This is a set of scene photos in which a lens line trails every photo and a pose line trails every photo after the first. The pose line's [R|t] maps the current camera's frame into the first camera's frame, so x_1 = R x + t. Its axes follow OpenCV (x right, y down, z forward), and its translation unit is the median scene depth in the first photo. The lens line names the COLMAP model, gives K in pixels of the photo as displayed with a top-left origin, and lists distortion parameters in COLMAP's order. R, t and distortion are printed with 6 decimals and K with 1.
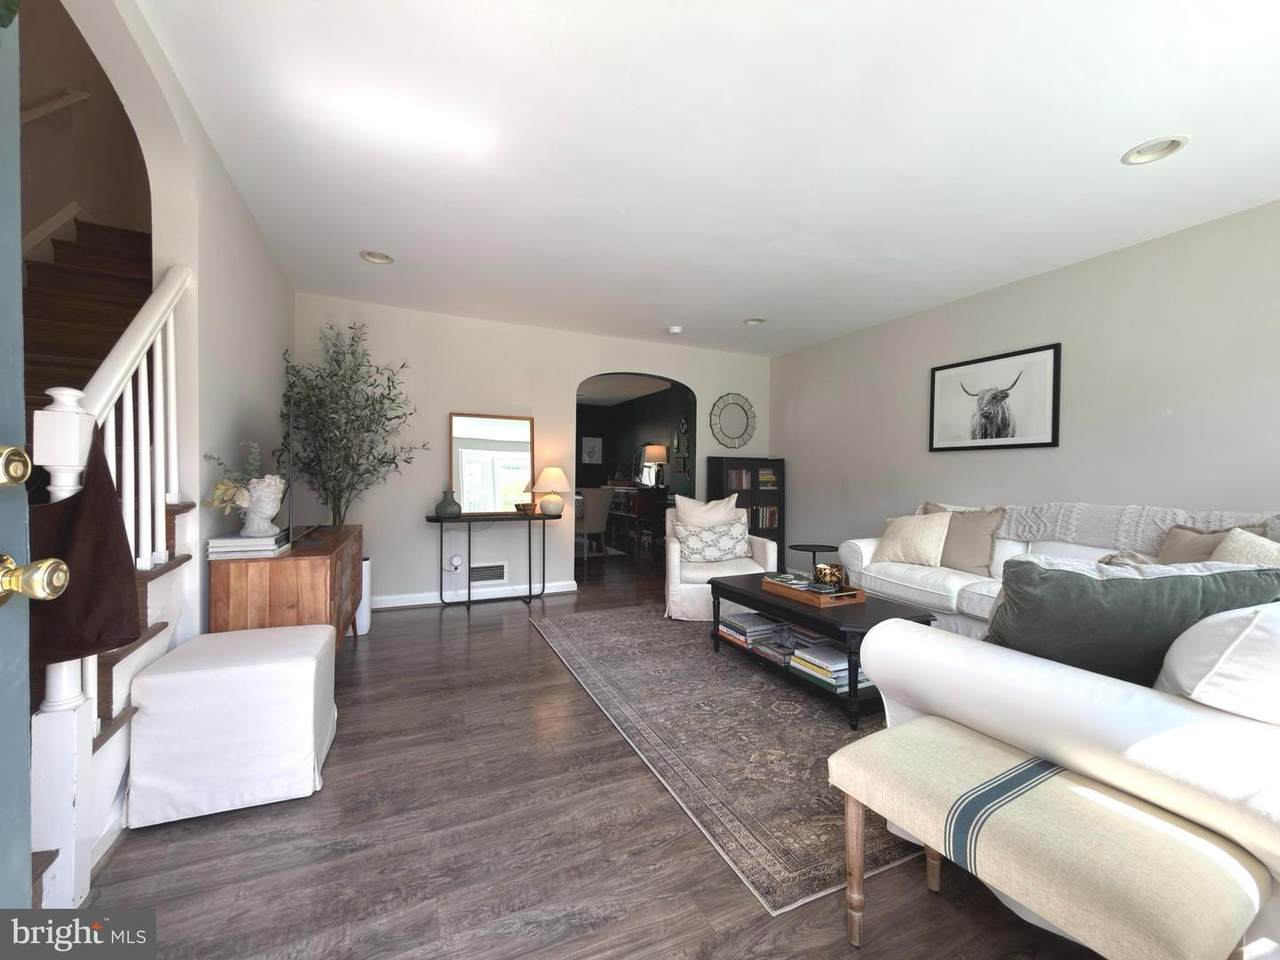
lens RADIAL K [[513.7, 0, 637.8], [0, 513.7, 480.4], [0, 0, 1]] dist [0.000552, 0.000030]
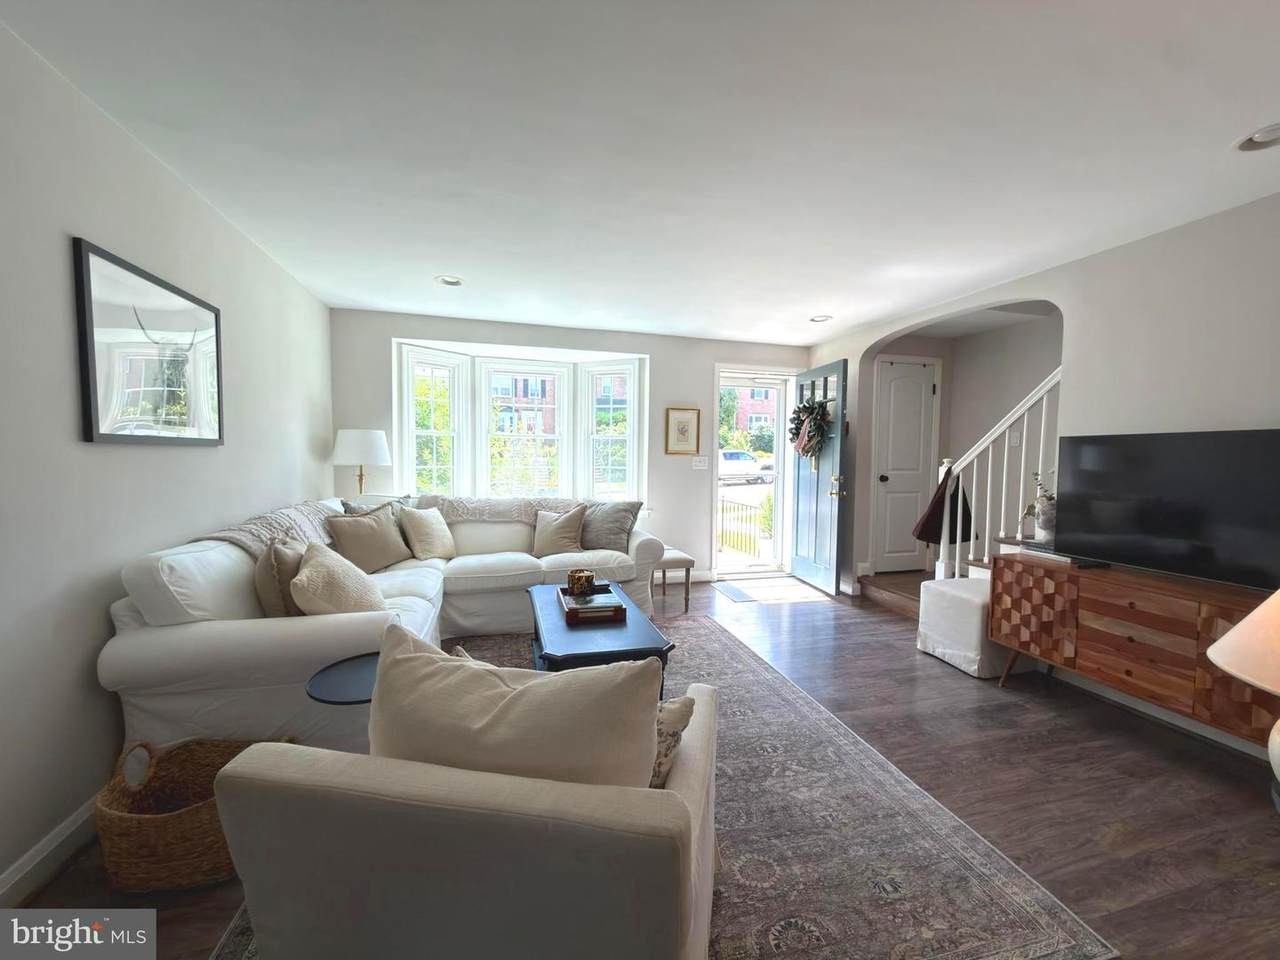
lens RADIAL K [[513.7, 0, 643.5], [0, 513.7, 482.1], [0, 0, 1]] dist [0.000552, 0.000030]
pose [[-0.987186, -0.028685, 0.156977, 0.074345], [-0.018821, 0.997775, 0.063966, -0.079564], [-0.158463, 0.060192, -0.985529, 1.778274]]
